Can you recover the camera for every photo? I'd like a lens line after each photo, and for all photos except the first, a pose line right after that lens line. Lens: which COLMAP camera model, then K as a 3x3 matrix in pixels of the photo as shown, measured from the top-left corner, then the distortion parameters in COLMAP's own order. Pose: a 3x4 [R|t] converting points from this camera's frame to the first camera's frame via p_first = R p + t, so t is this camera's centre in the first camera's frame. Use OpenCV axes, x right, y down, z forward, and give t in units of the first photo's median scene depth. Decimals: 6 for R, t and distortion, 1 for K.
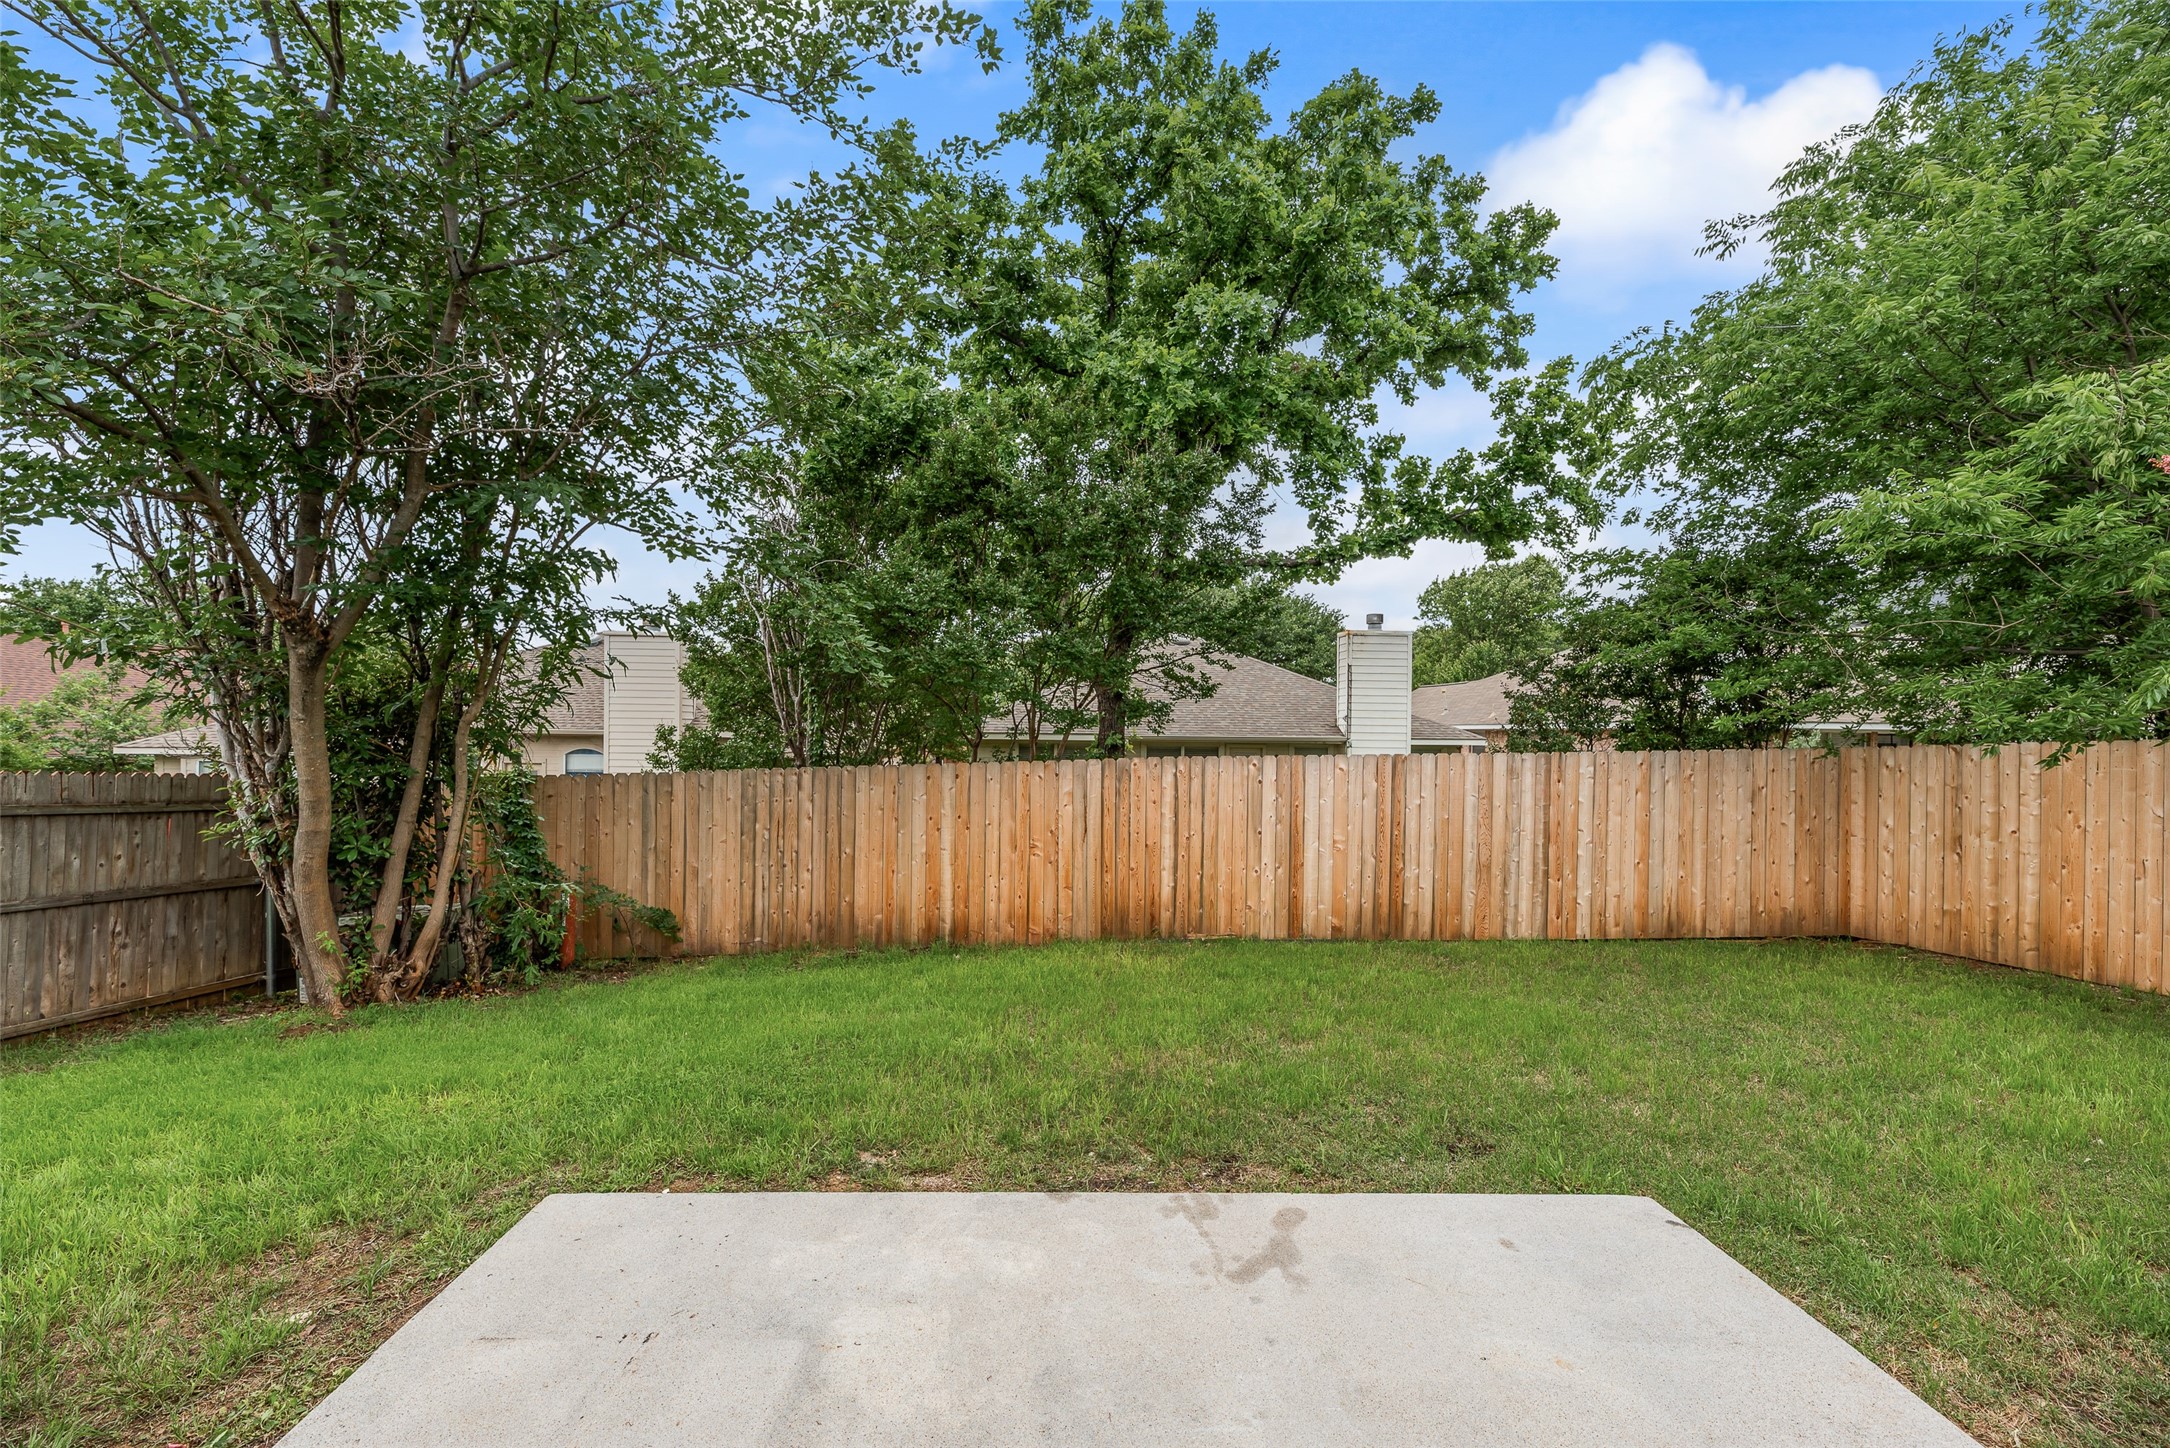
lens RADIAL K [[890.7, 0, 1085.0], [0, 890.7, 724.0], [0, 0, 1]] dist [0.001306, 0.000128]
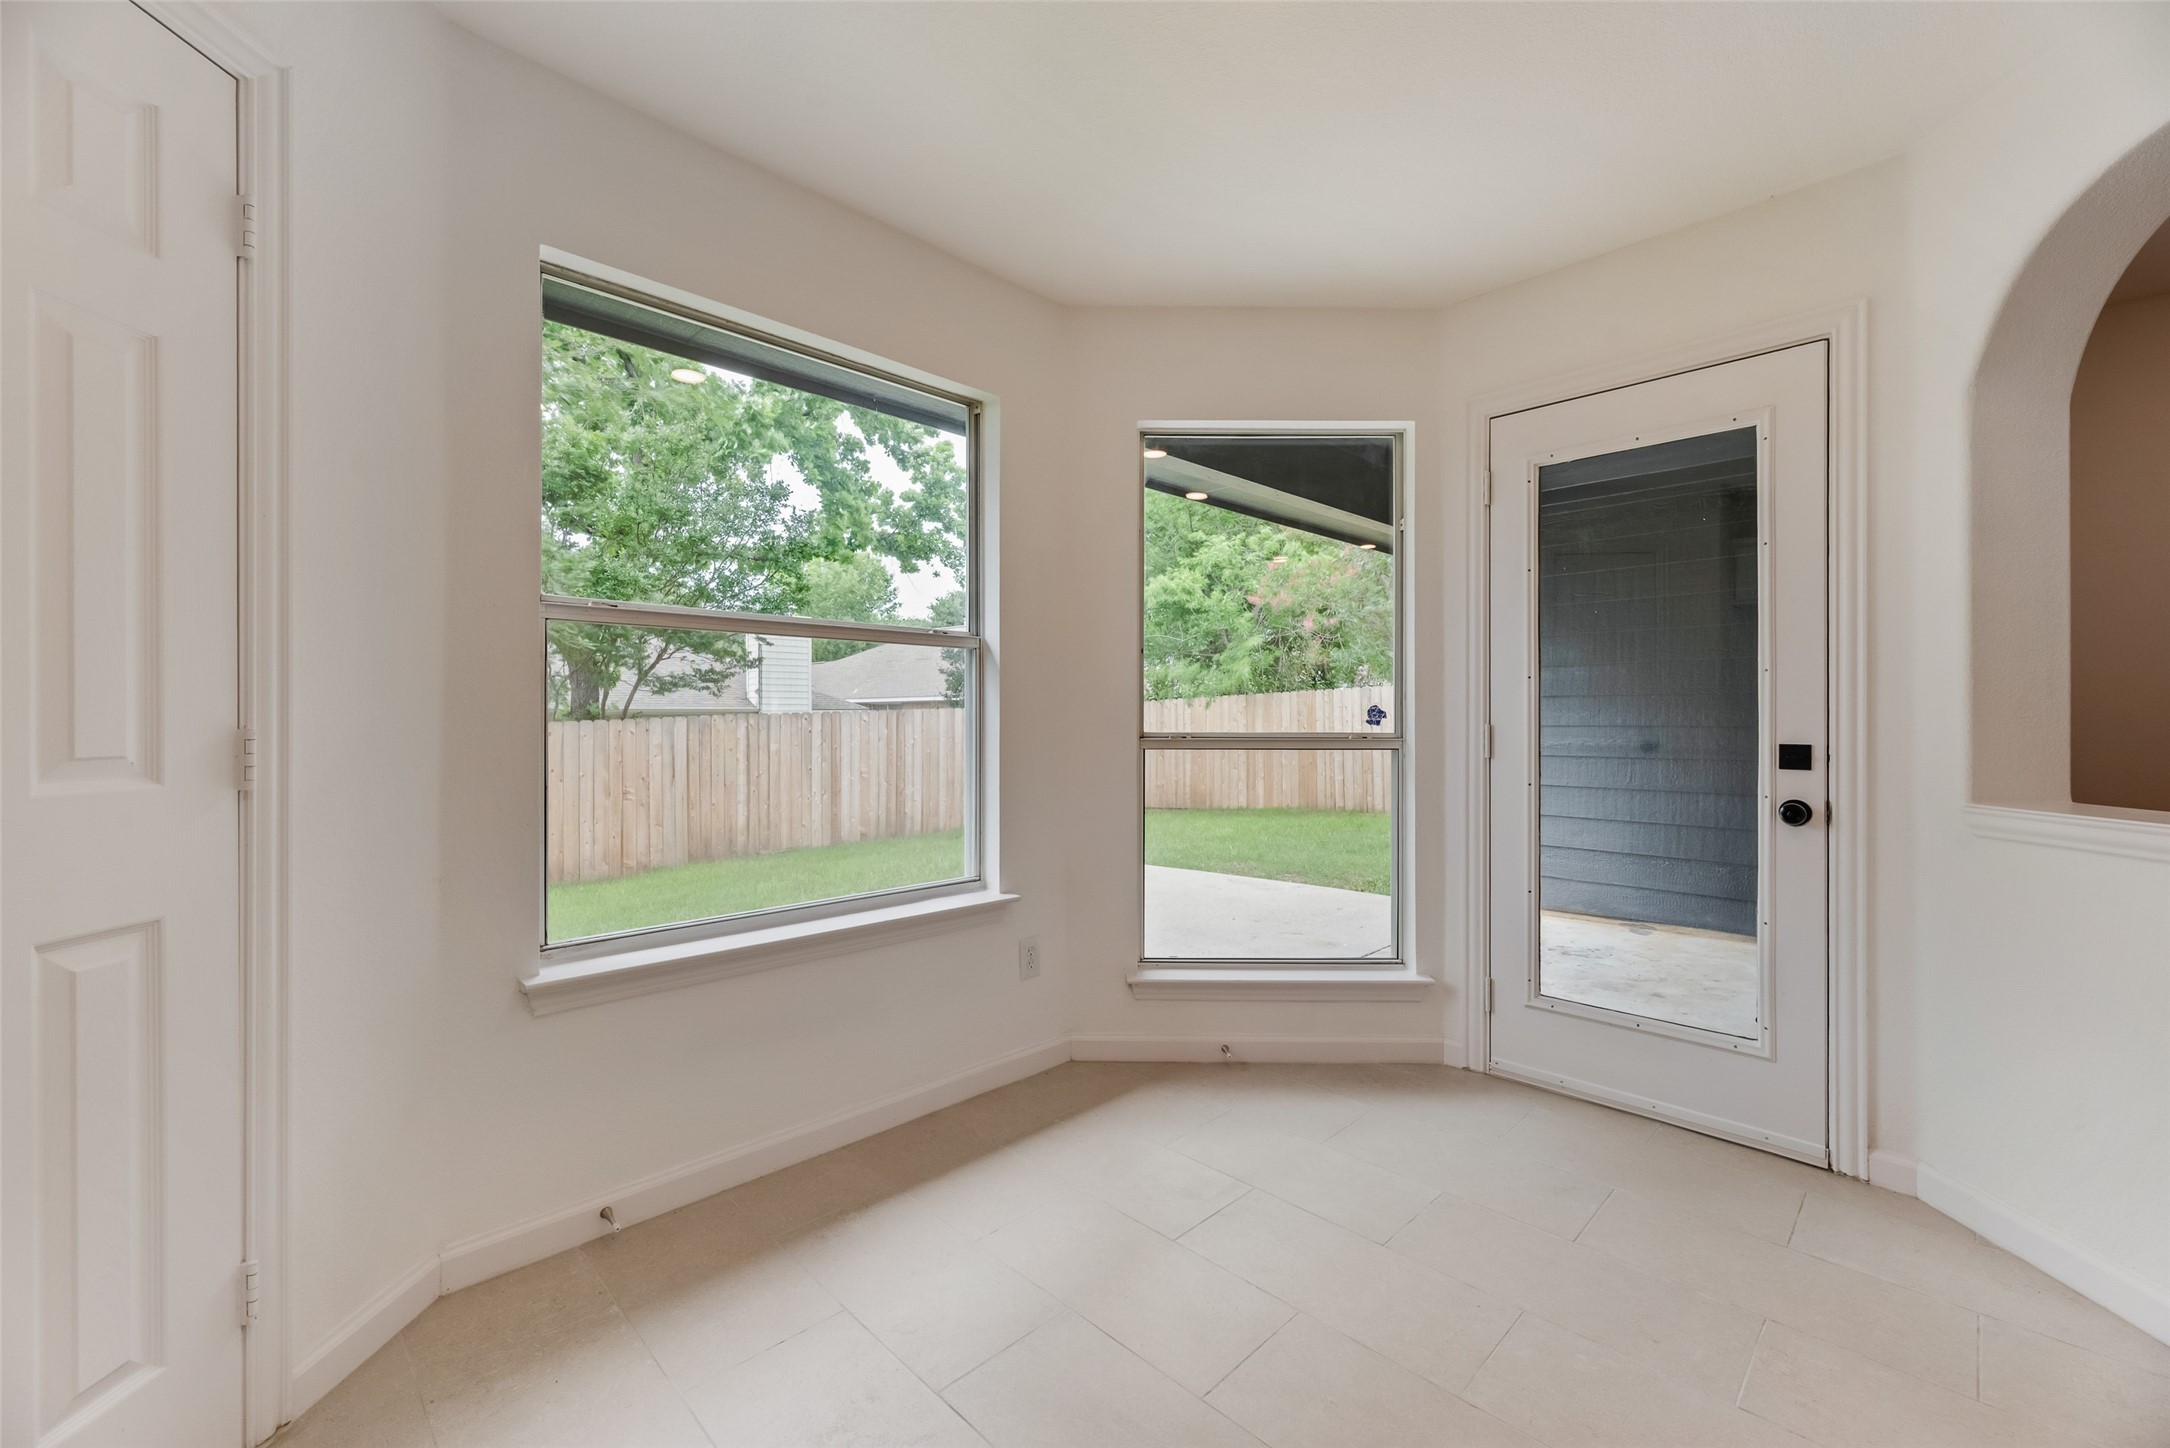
lens RADIAL K [[871.9, 0, 1088.0], [0, 871.9, 727.9], [0, 0, 1]] dist [0.001798, -0.000180]
pose [[0.719552, -0.024390, 0.694010, -0.411914], [0.006574, 0.999578, 0.028312, 0.025304], [-0.694407, -0.015810, 0.719408, -0.232120]]
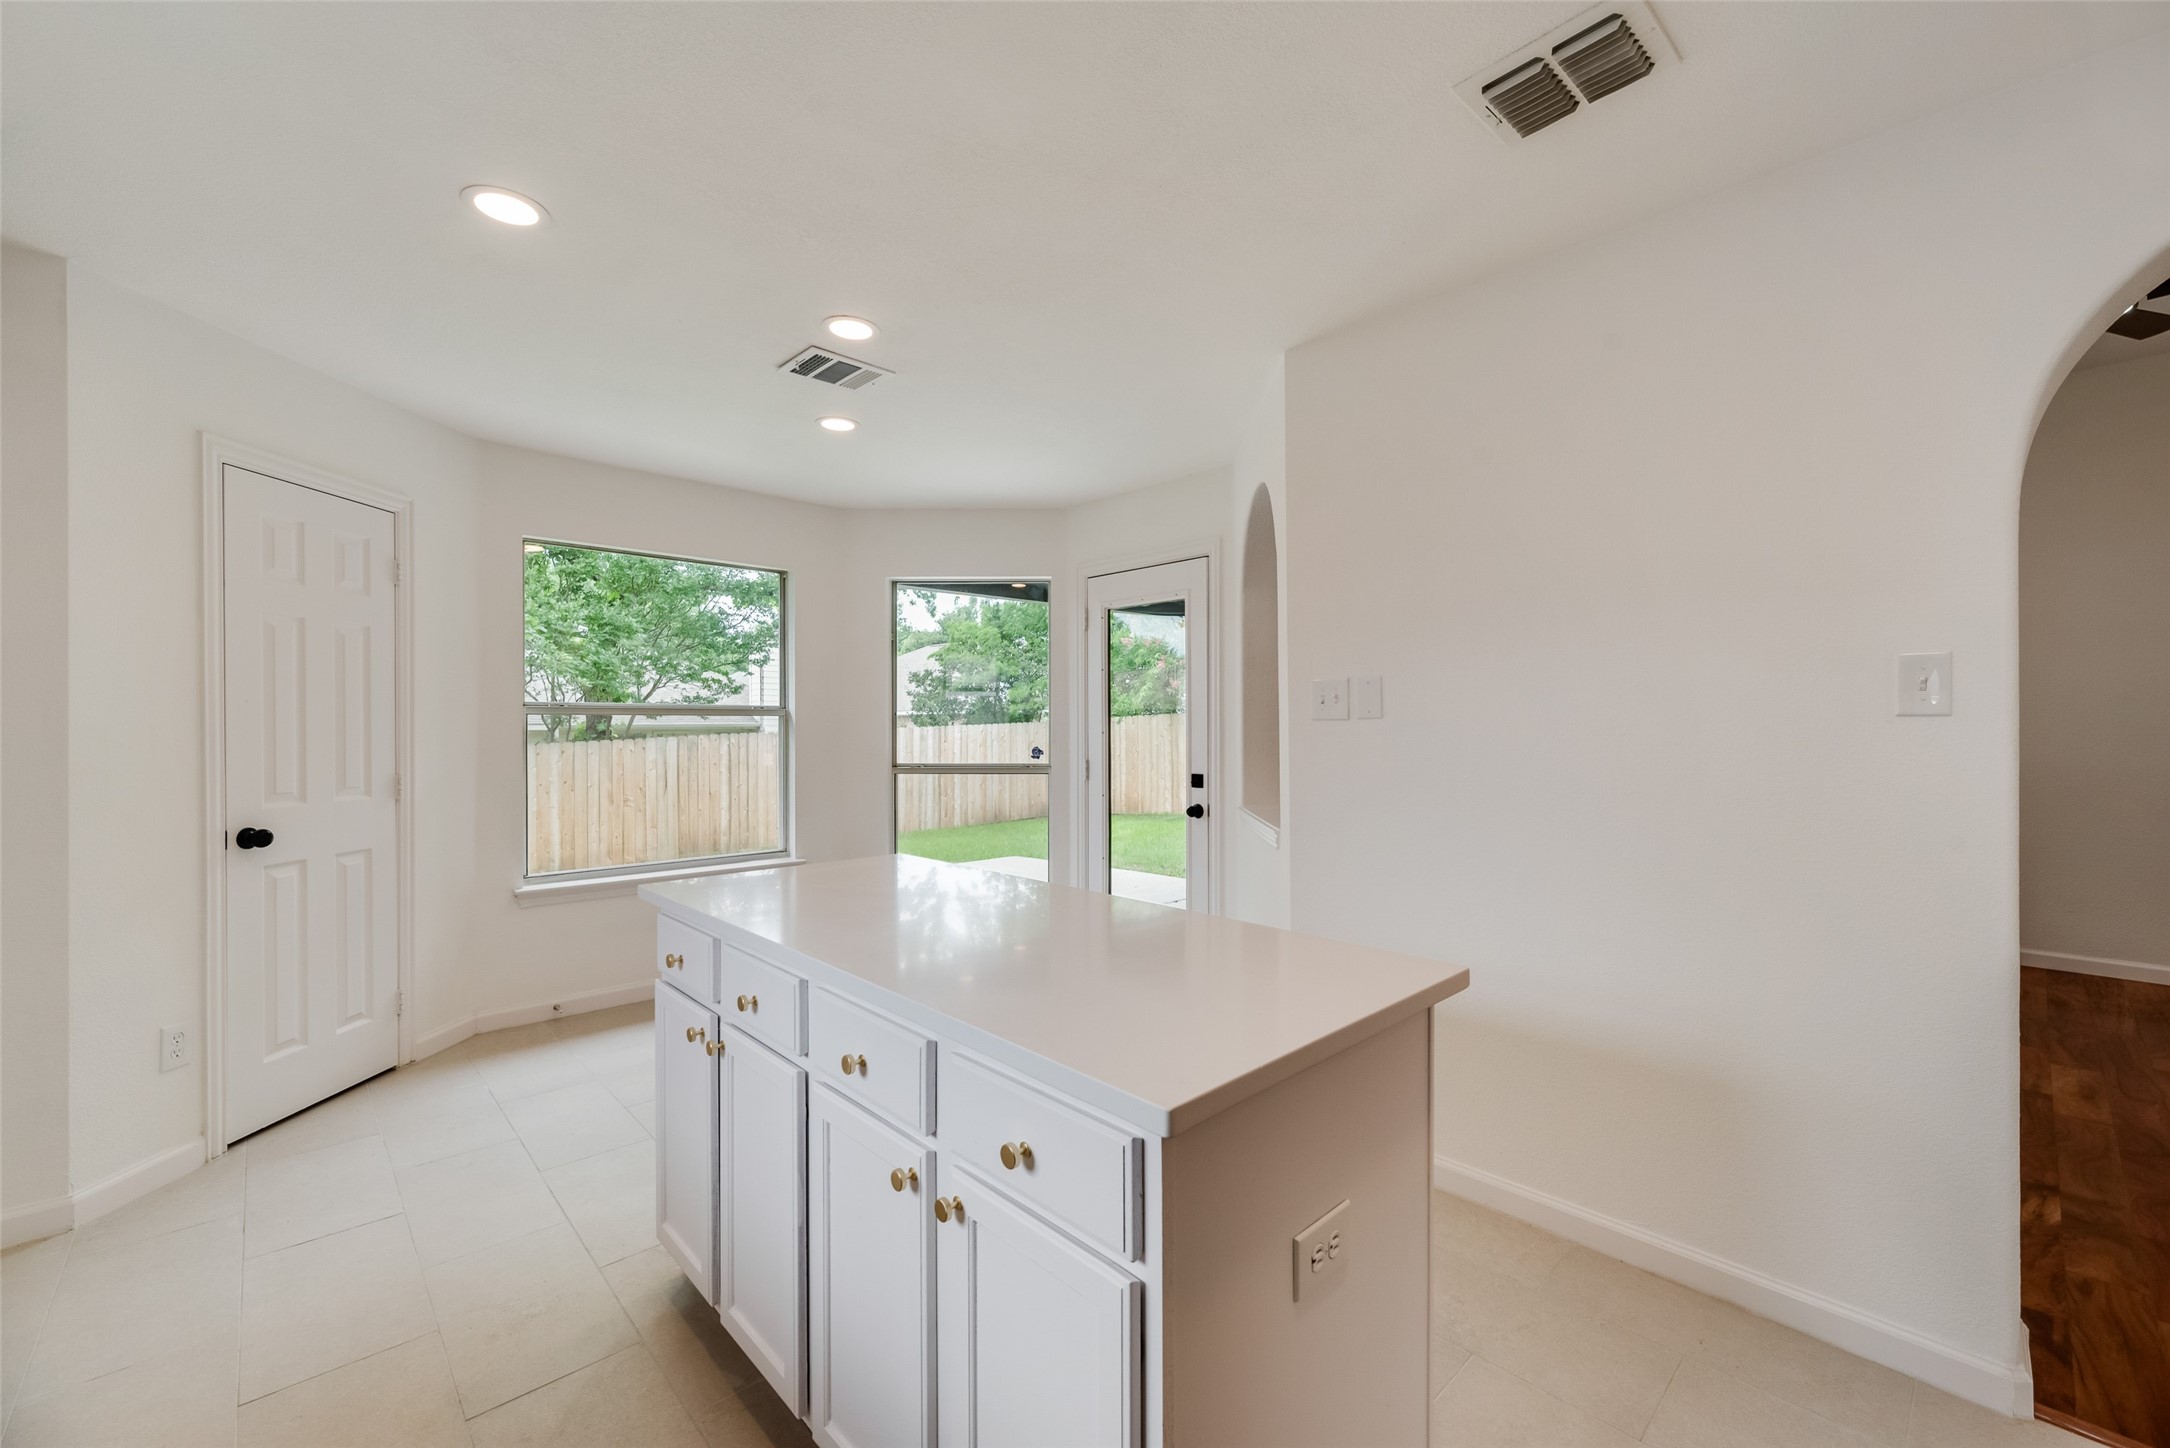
lens RADIAL K [[866.9, 0, 1082.3], [0, 866.9, 738.3], [0, 0, 1]] dist [0.002546, 0.000236]
pose [[0.738199, -0.027691, 0.674015, -0.444485], [0.009210, 0.999478, 0.030975, 0.005514], [-0.674521, -0.016658, 0.738068, -0.482672]]
